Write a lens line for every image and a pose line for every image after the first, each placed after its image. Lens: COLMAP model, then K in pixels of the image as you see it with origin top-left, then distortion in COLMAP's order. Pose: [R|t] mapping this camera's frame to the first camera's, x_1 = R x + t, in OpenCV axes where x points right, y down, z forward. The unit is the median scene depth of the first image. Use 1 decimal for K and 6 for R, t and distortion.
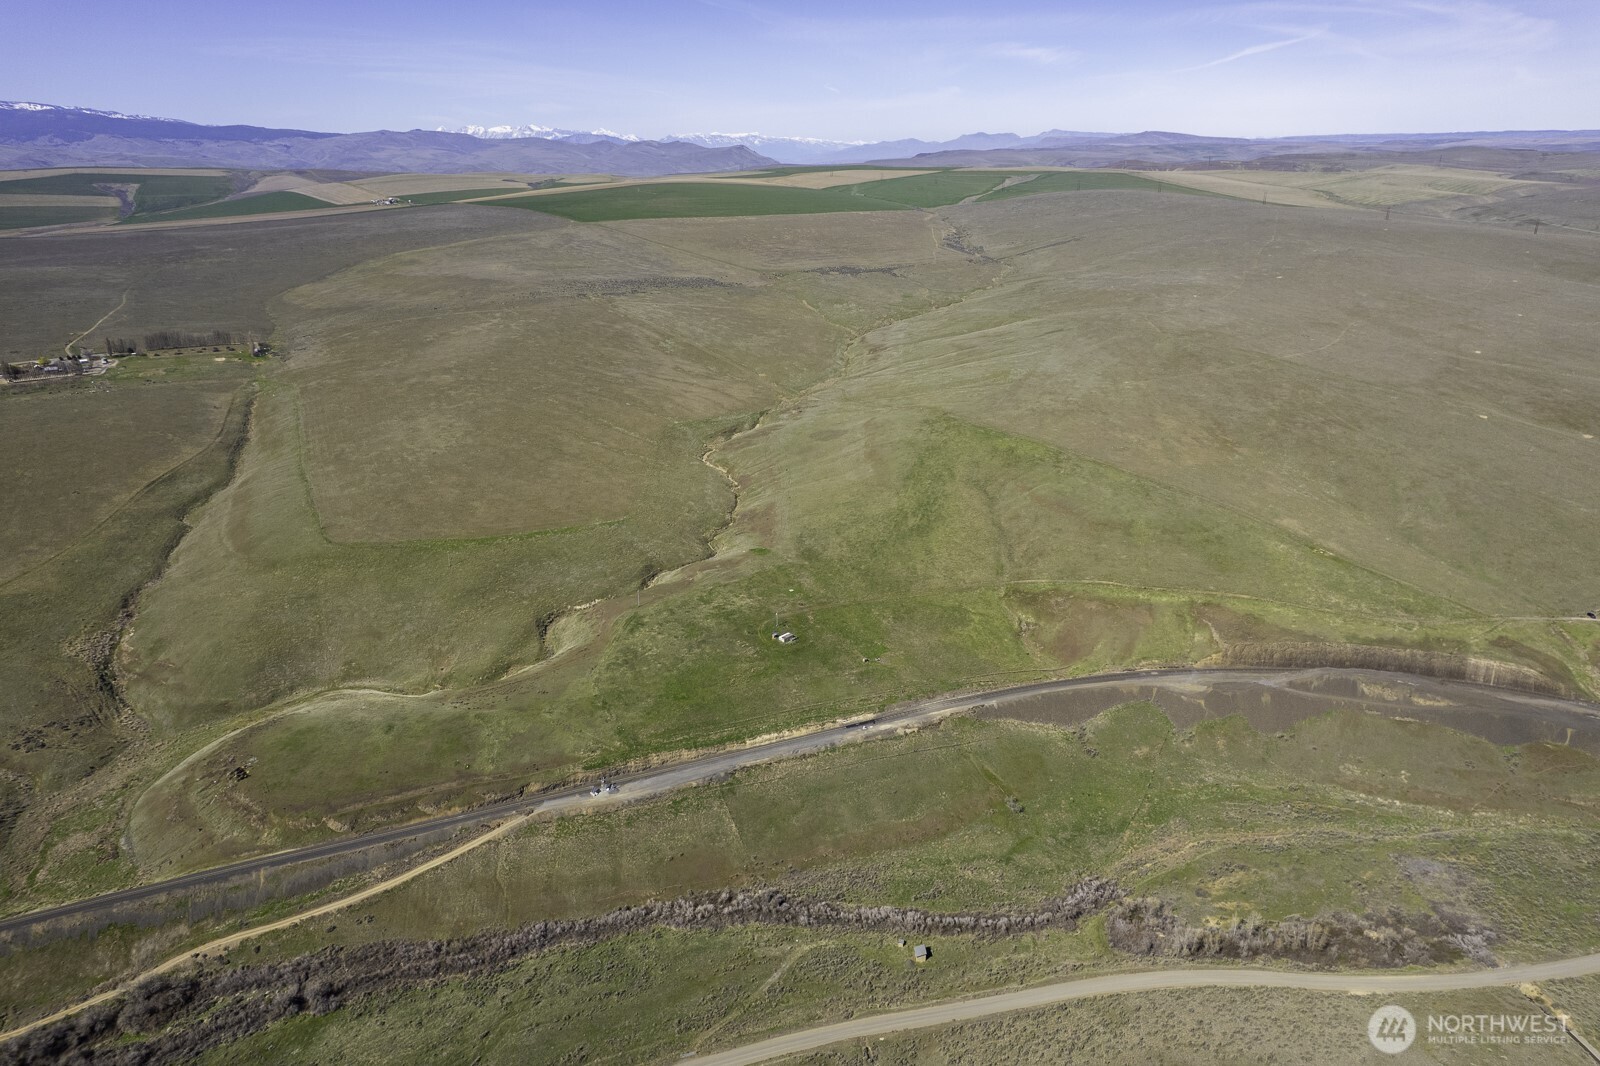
lens RADIAL K [[1044.9, 0, 817.1], [0, 1044.9, 537.3], [0, 0, 1]] dist [-0.080214, 0.071867]
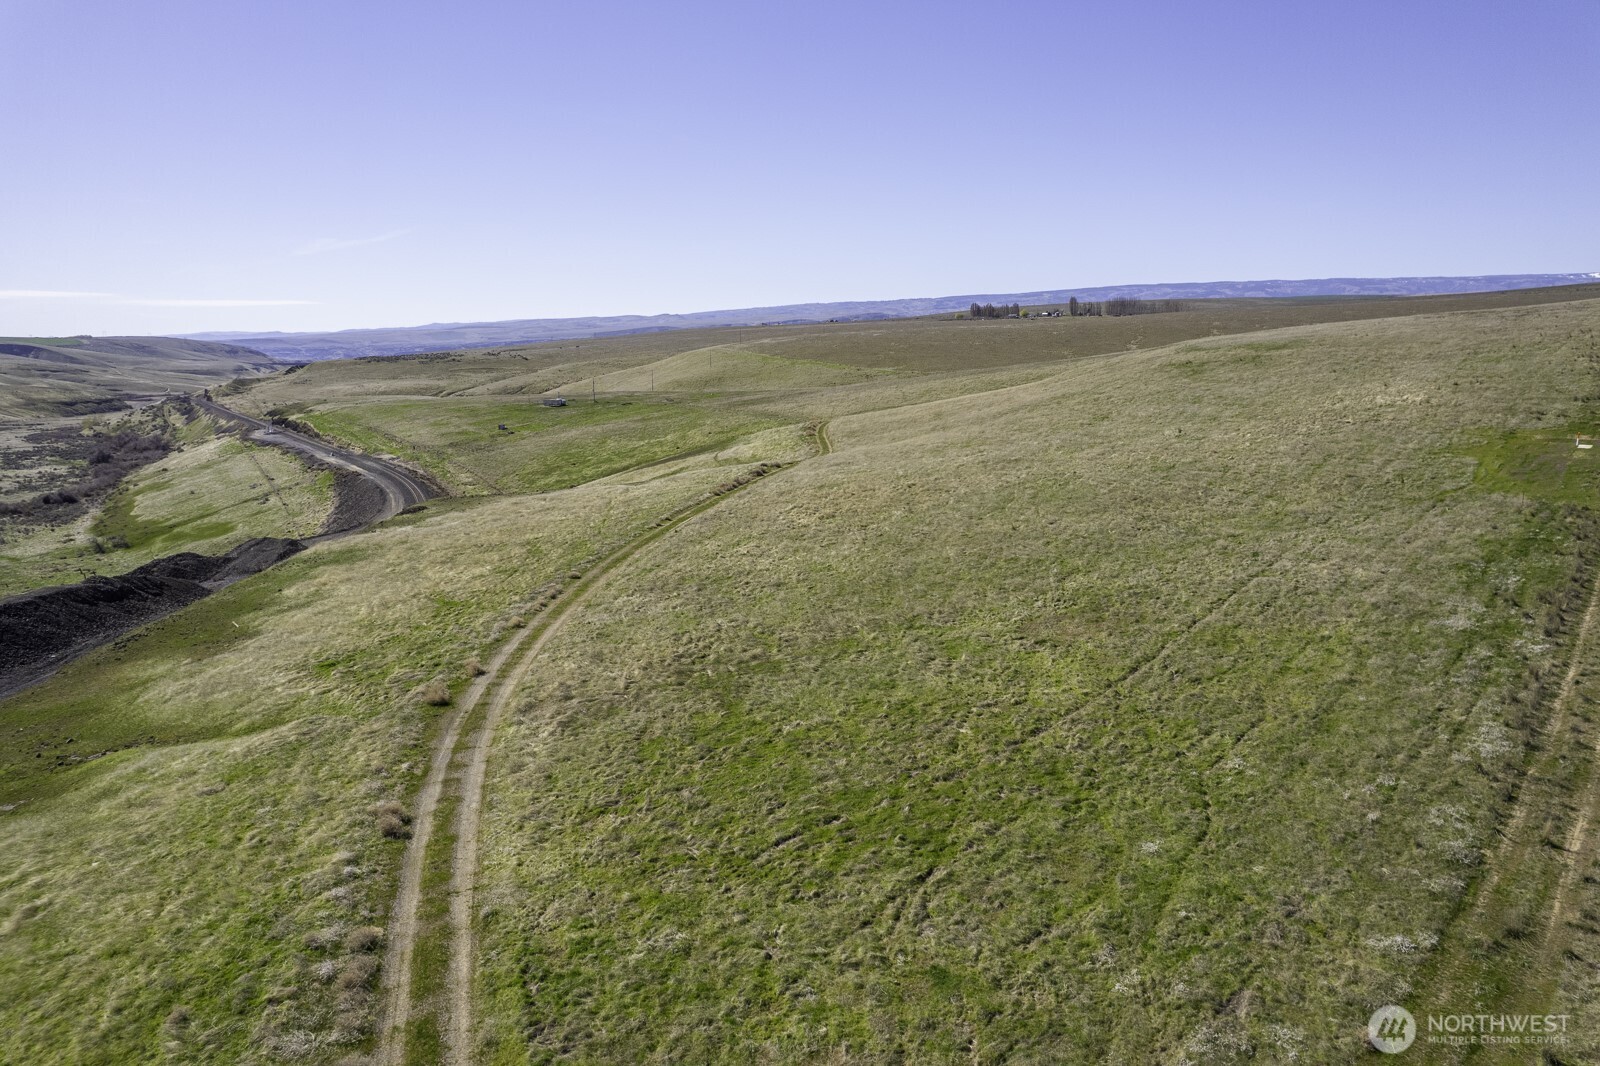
lens RADIAL K [[1044.9, 0, 807.4], [0, 1044.9, 527.7], [0, 0, 1]] dist [-0.080214, 0.071867]
pose [[0.201539, 0.172009, -0.964259, 0.697525], [-0.340479, 0.935370, 0.095693, 0.052128], [0.918399, 0.309024, 0.247079, 1.034686]]
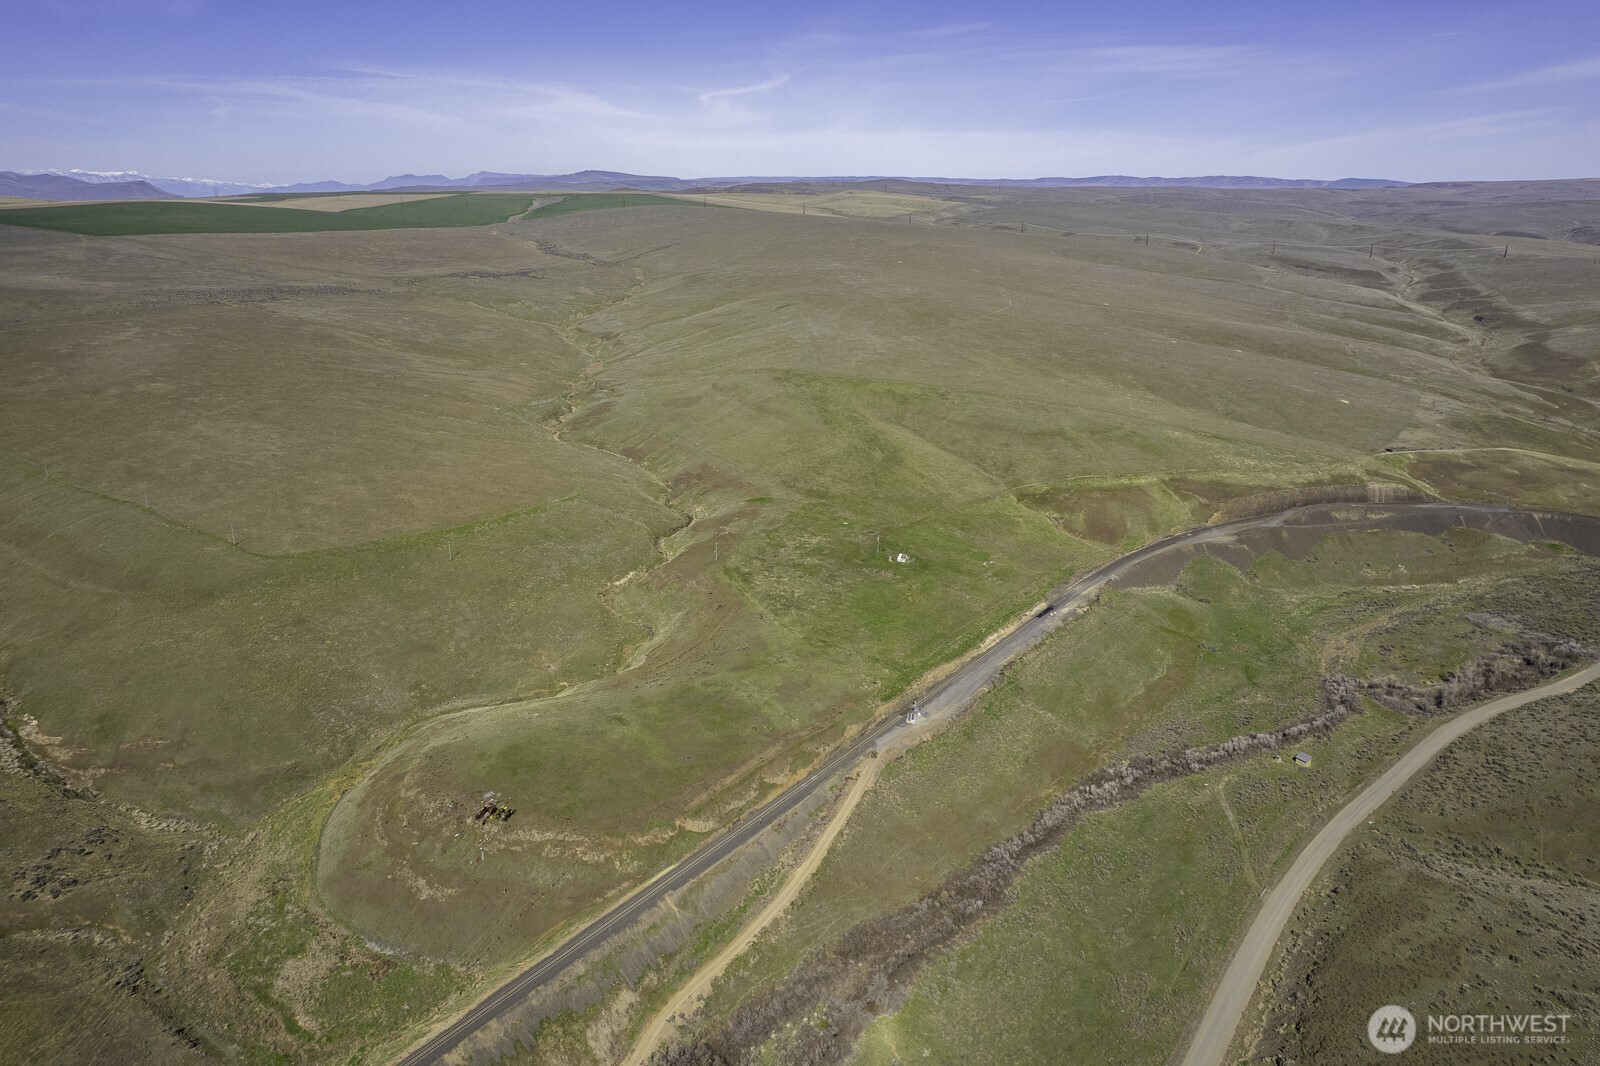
lens RADIAL K [[1044.9, 0, 820.7], [0, 1044.9, 515.5], [0, 0, 1]] dist [-0.080214, 0.071867]
pose [[0.866277, -0.137741, 0.480199, -0.562887], [0.165093, 0.986165, -0.014955, 0.060986], [-0.471495, 0.092233, 0.877032, 0.195978]]
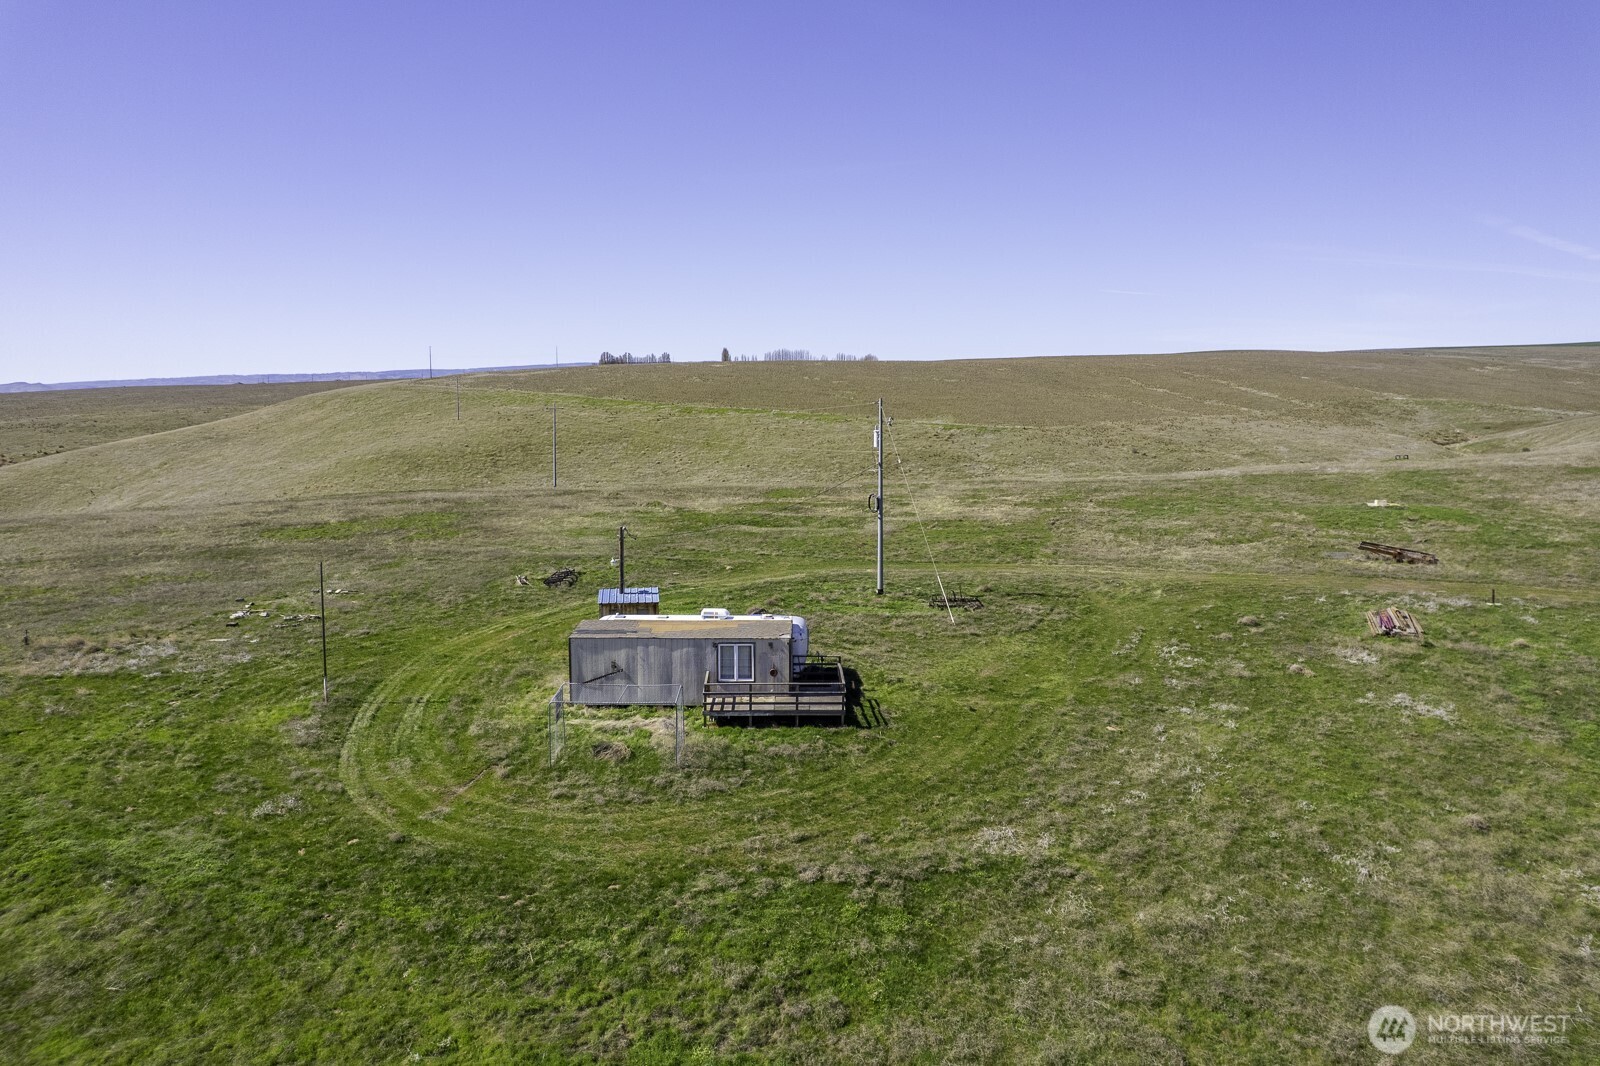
lens RADIAL K [[1044.9, 0, 796.9], [0, 1044.9, 533.9], [0, 0, 1]] dist [-0.080214, 0.071867]
pose [[0.666036, 0.082994, -0.741288, 0.013124], [-0.265750, 0.954982, -0.131854, 0.100492], [0.696974, 0.284817, 0.658108, 0.981105]]
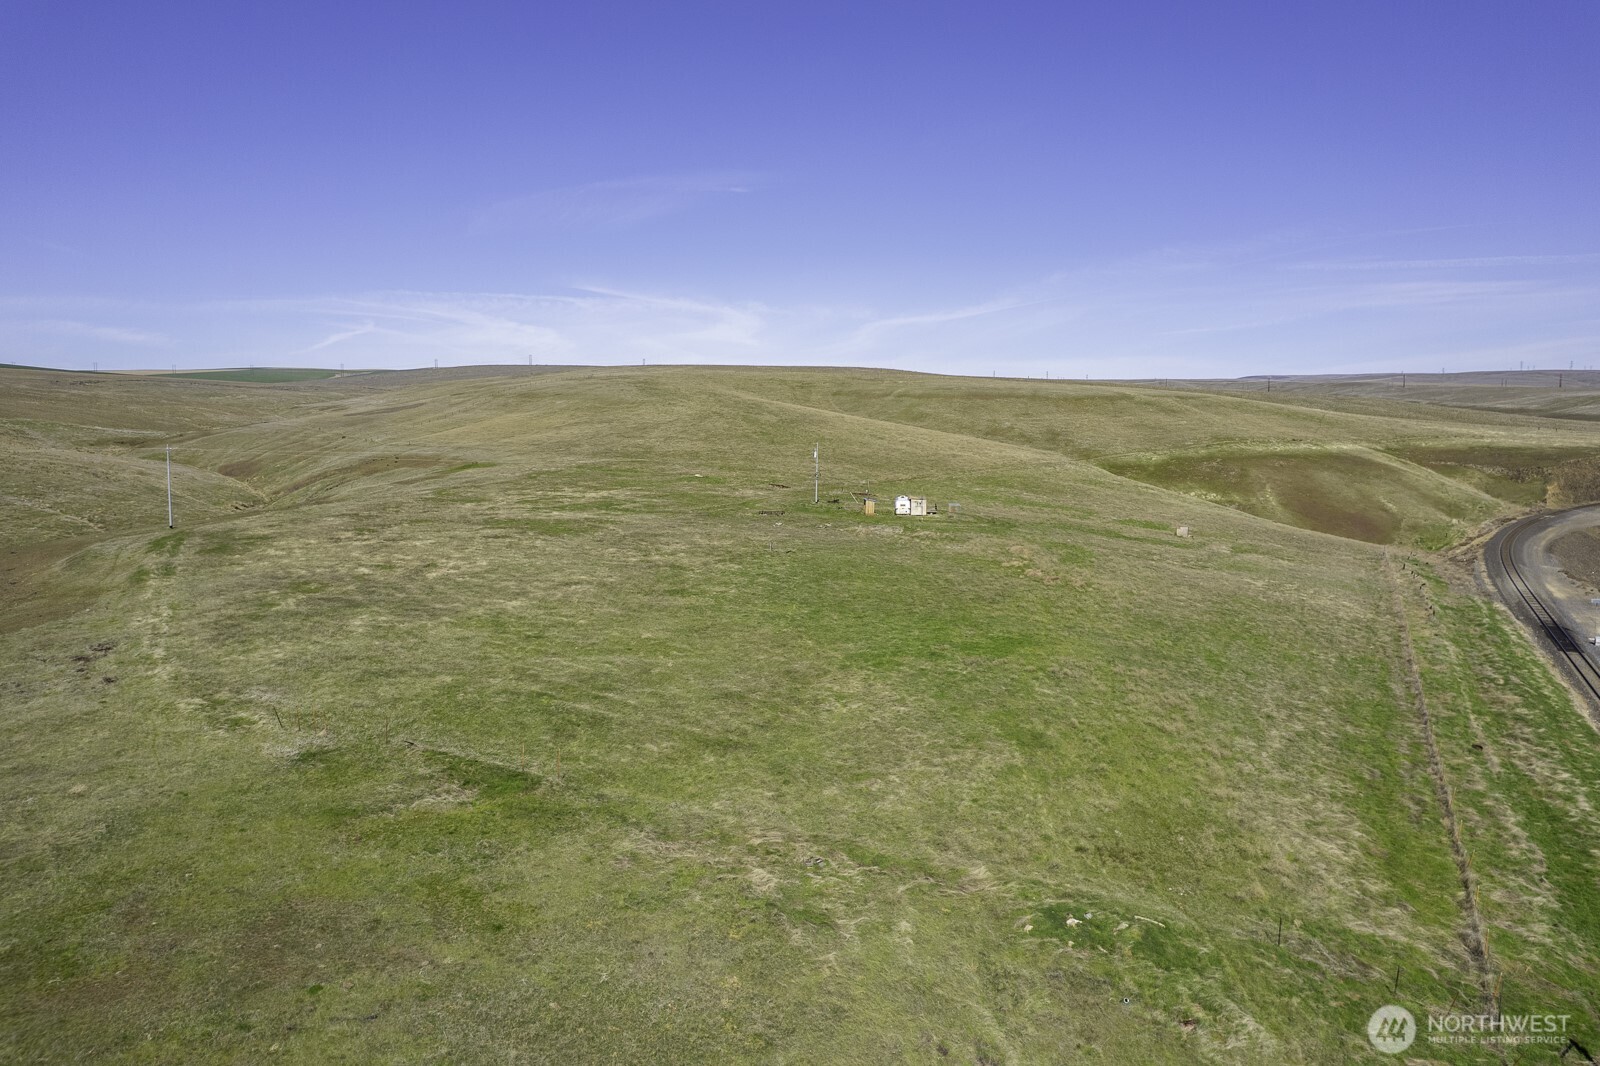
lens RADIAL K [[1044.9, 0, 810.3], [0, 1044.9, 517.0], [0, 0, 1]] dist [-0.080214, 0.071867]
pose [[0.790658, -0.060063, 0.609305, -0.213158], [0.221988, 0.955583, -0.193862, 0.146755], [-0.570598, 0.288537, 0.768872, 0.836162]]
